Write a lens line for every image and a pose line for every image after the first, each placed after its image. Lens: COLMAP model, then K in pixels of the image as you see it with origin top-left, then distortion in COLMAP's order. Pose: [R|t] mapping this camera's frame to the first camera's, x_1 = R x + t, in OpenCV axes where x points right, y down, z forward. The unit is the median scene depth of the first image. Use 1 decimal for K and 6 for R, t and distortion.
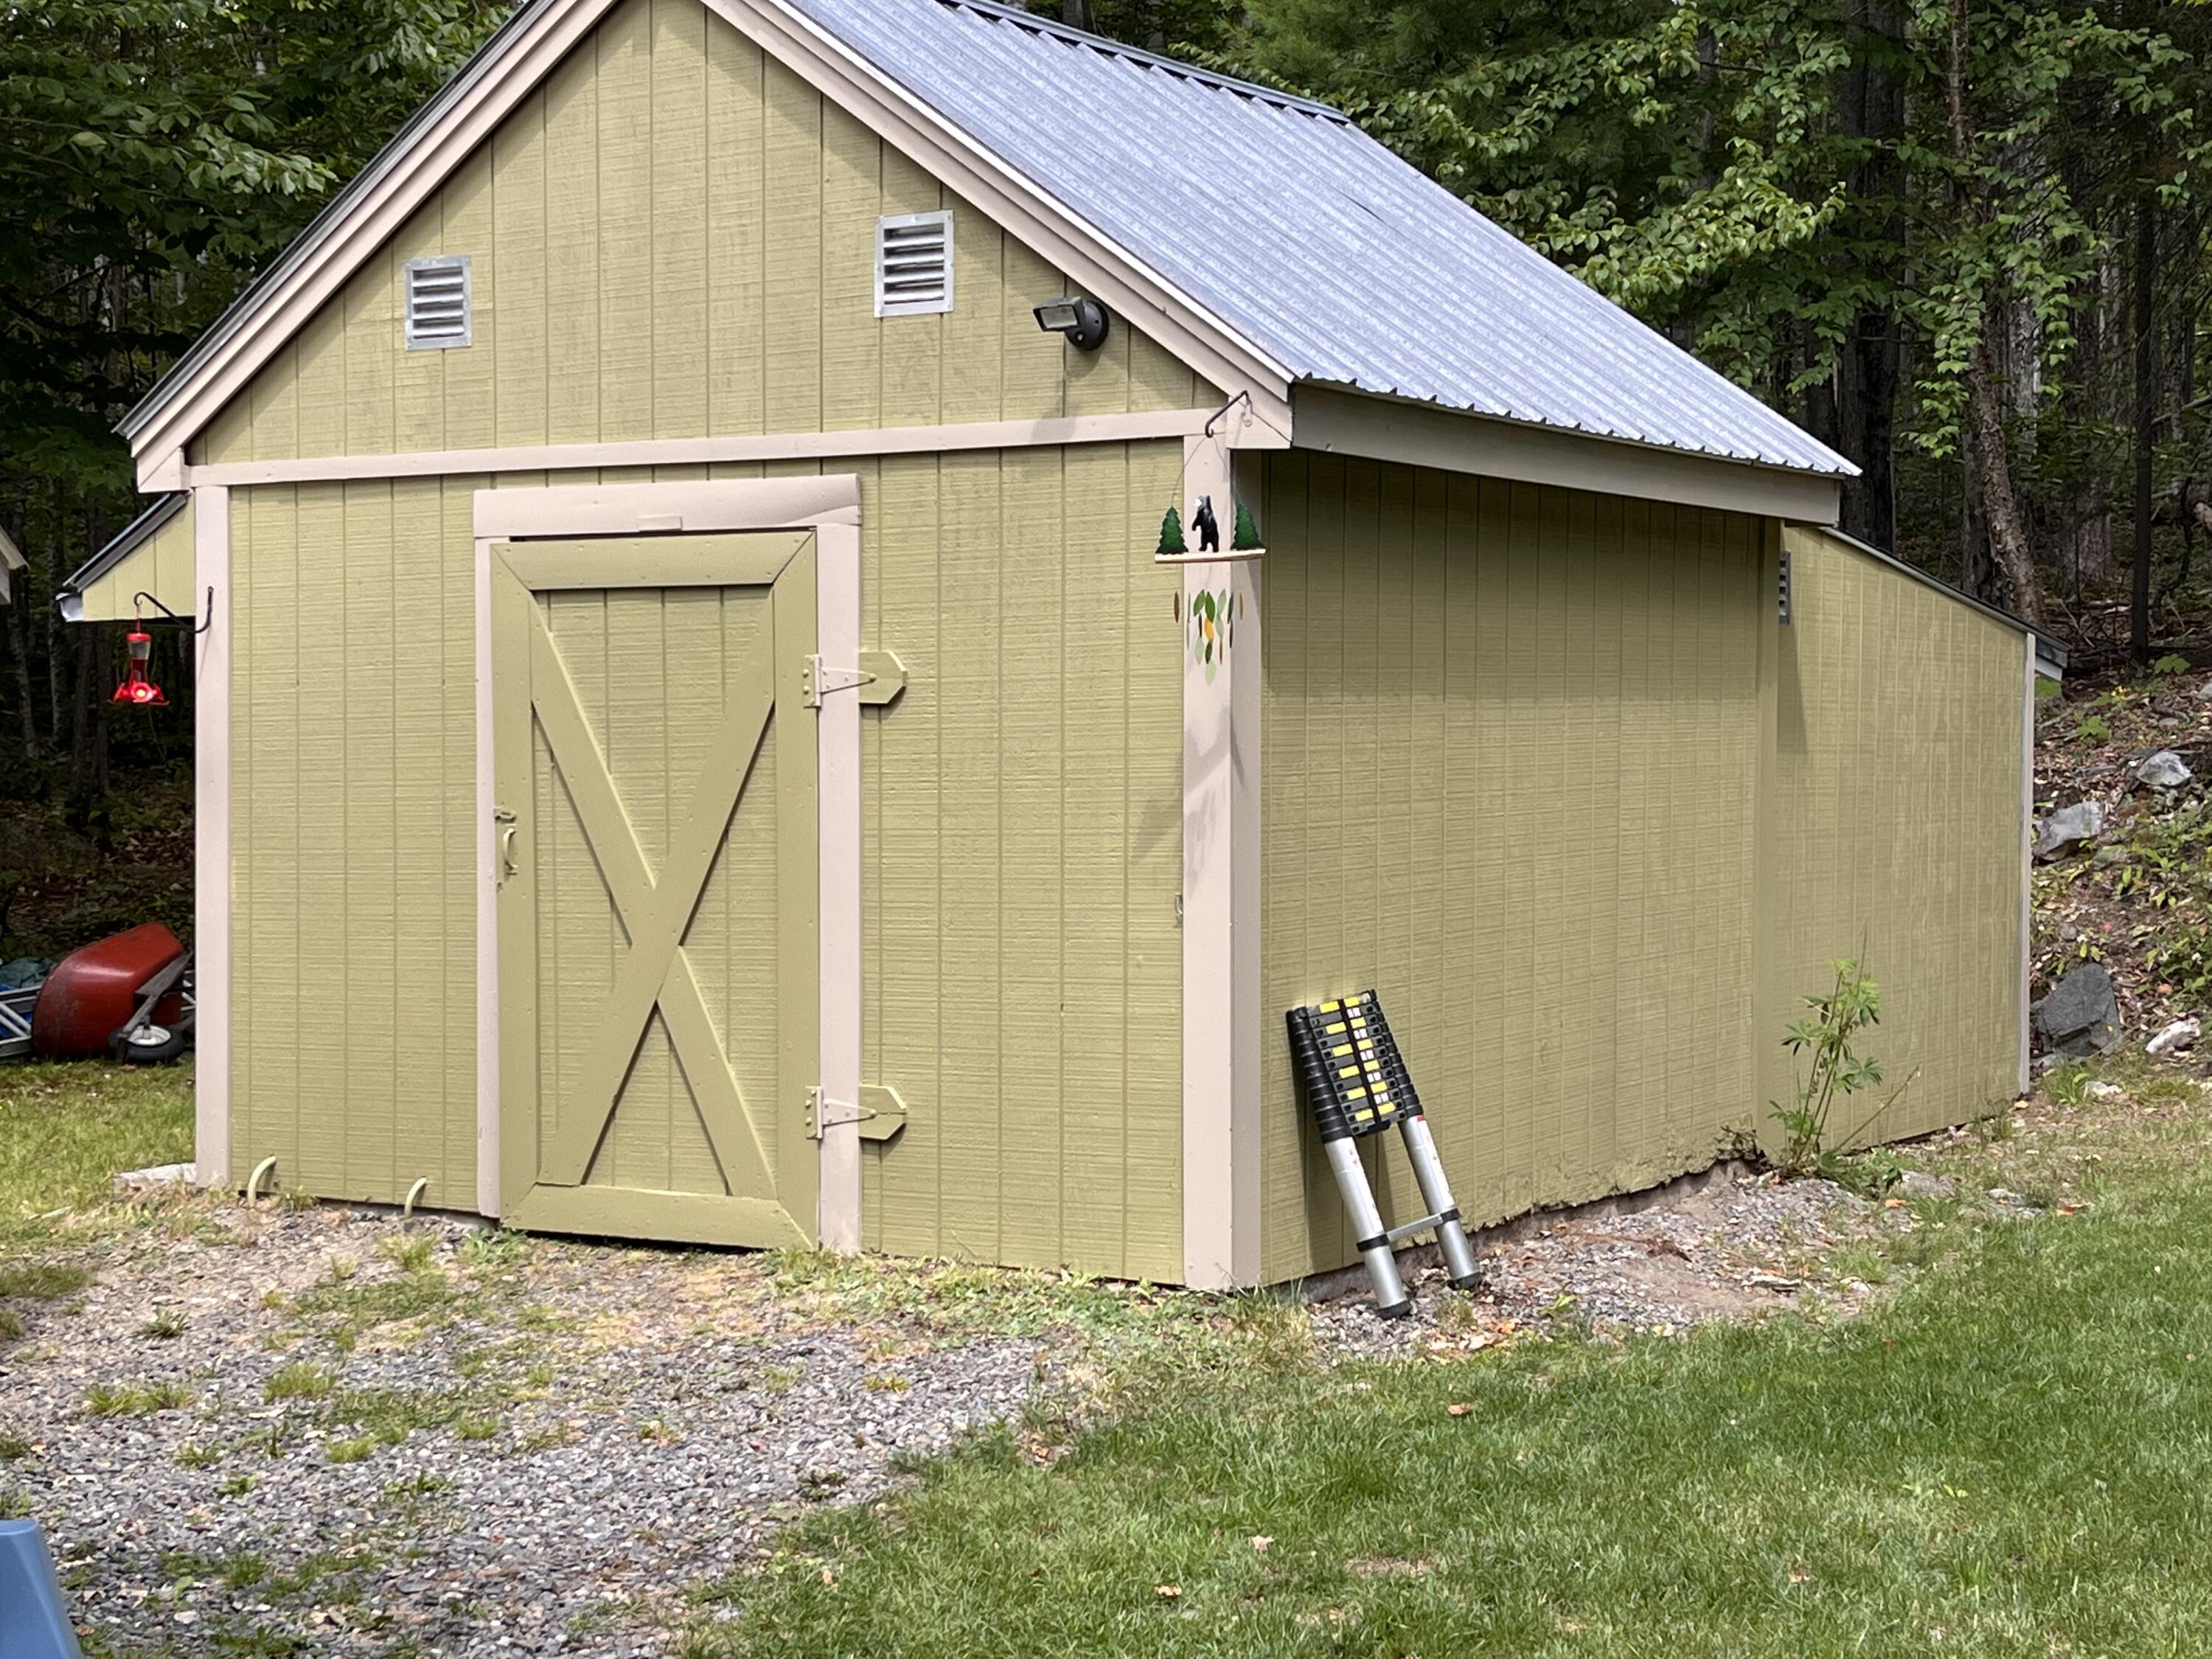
lens RADIAL K [[3359.9, 0, 1106.0], [0, 3359.9, 829.5], [0, 0, 1]] dist [-0.014082, -0.079651]
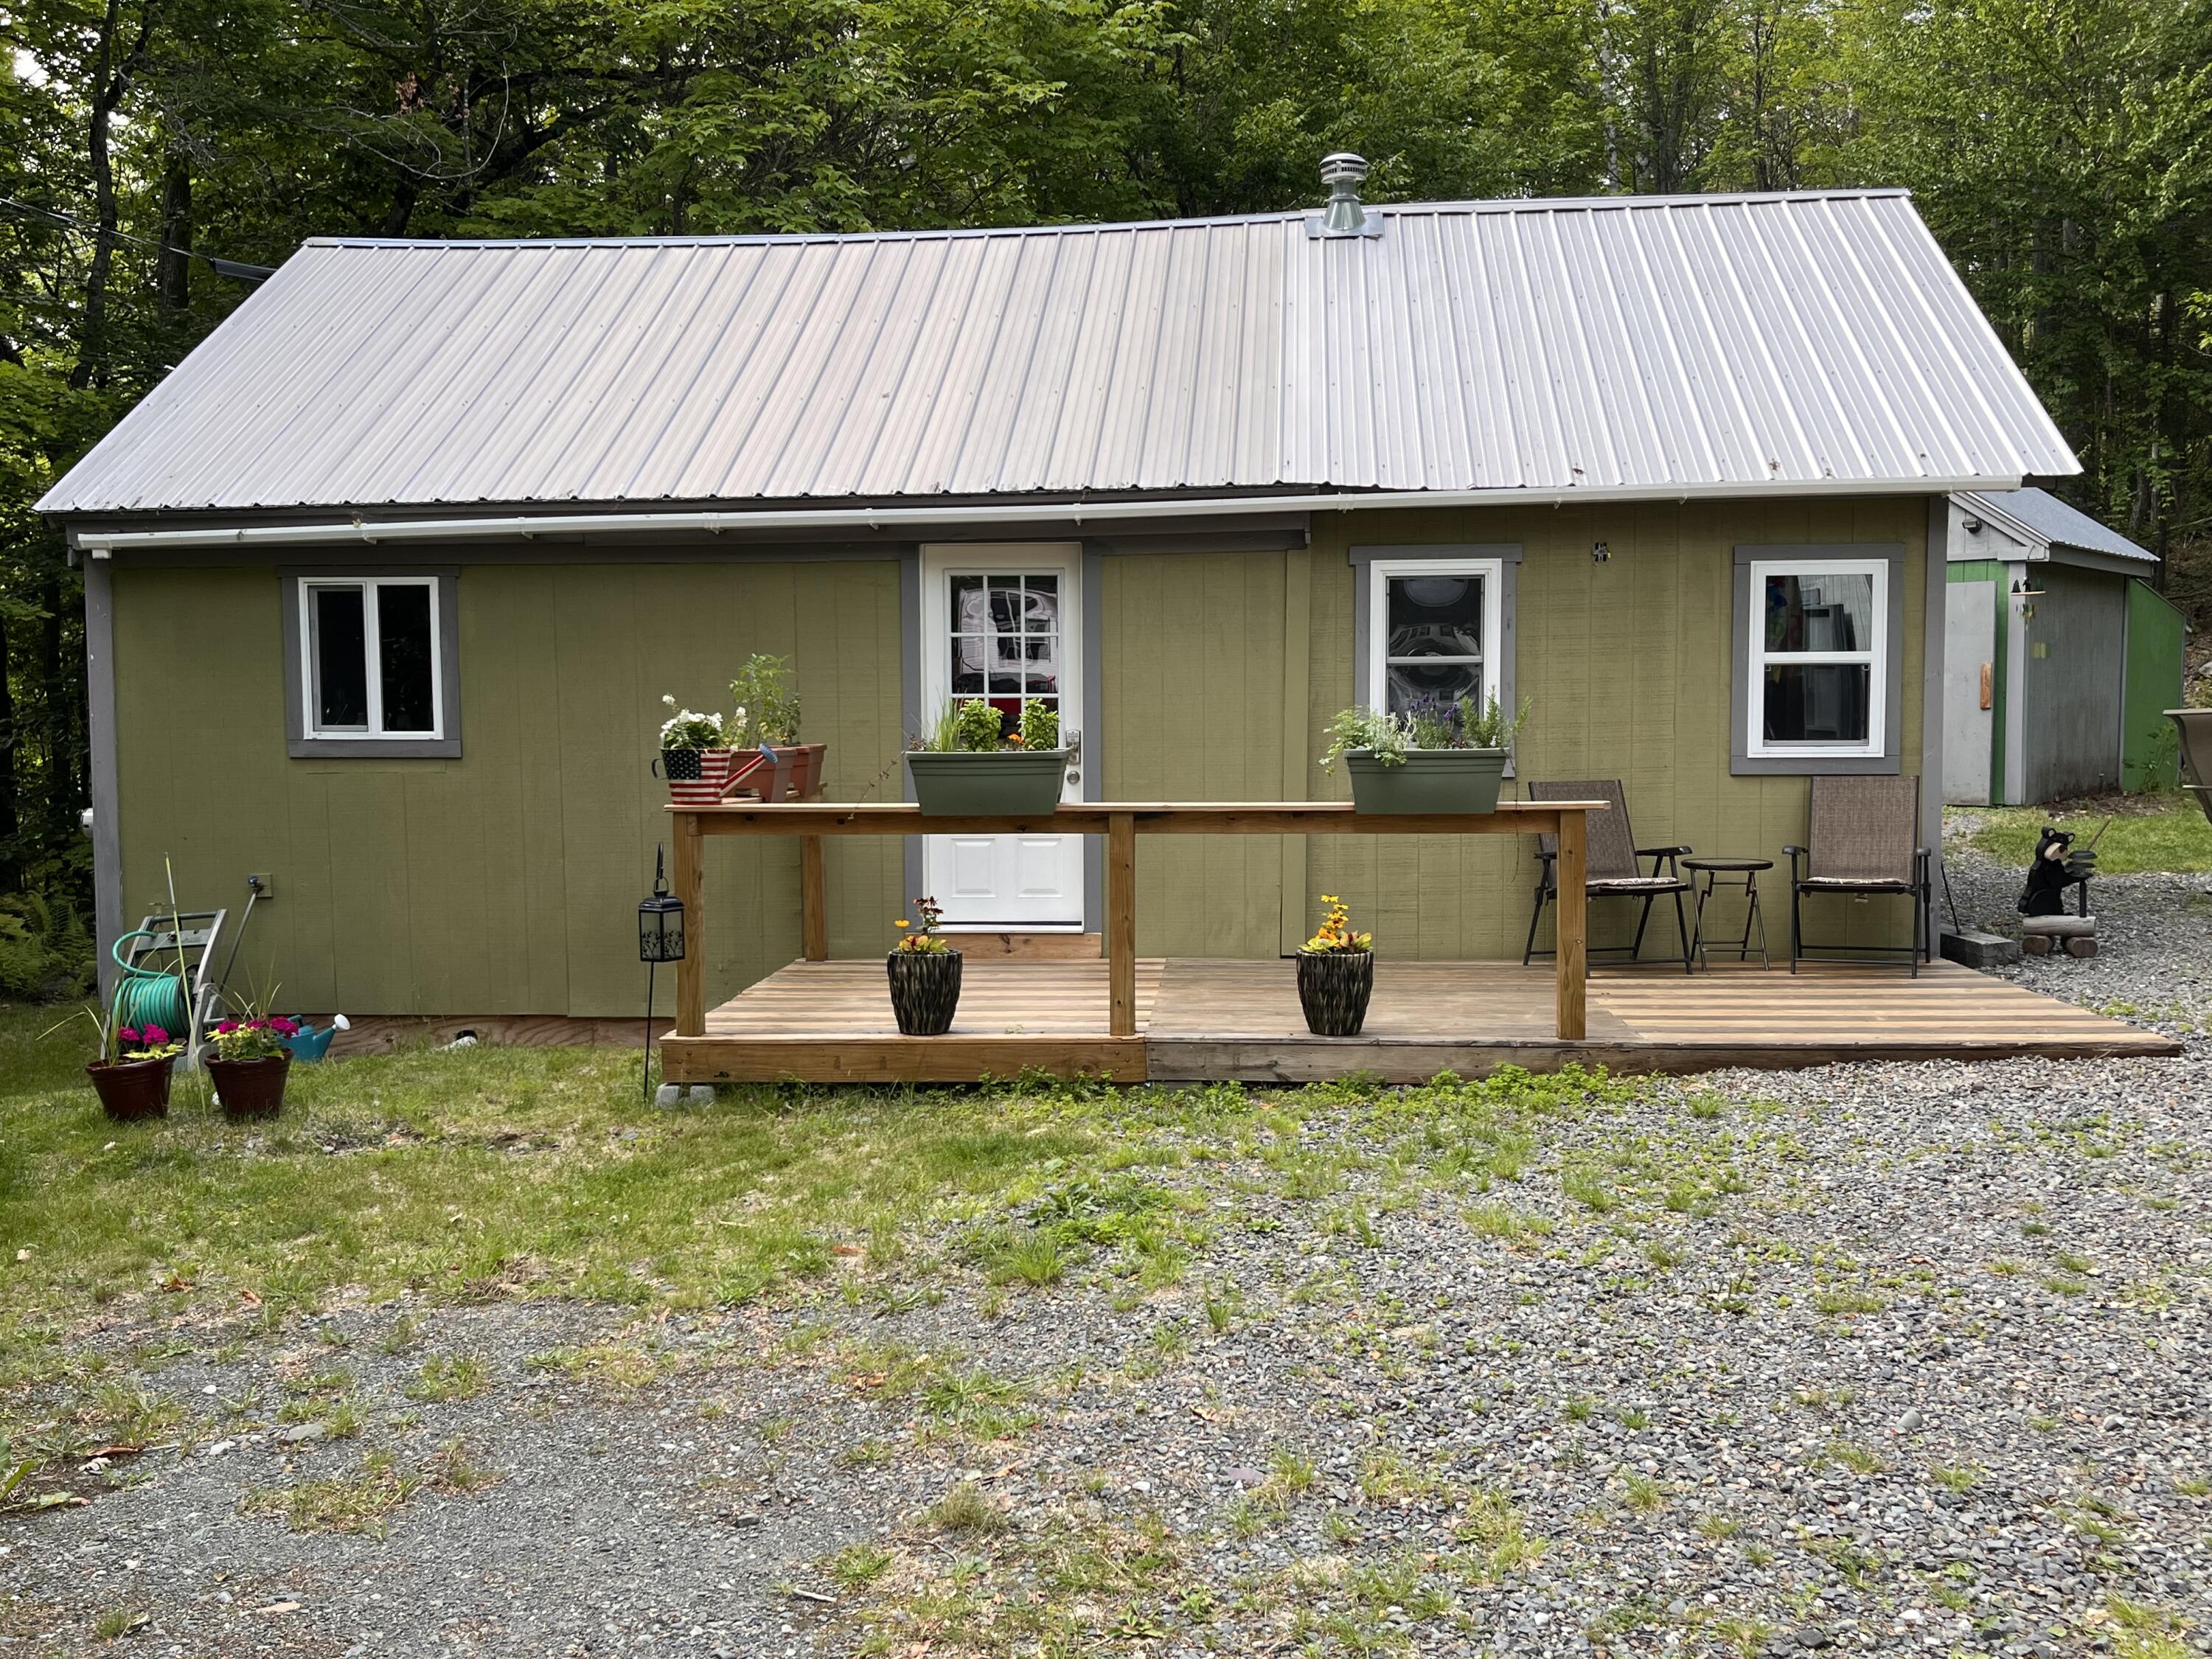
lens RADIAL K [[2016.9, 0, 1106.0], [0, 2016.9, 829.5], [0, 0, 1]] dist [0.002122, -0.000558]
pose [[0.993855, -0.008617, -0.110351, -0.436367], [0.012452, 0.999340, 0.034112, 0.050877], [0.109984, -0.035277, 0.993307, -0.758062]]
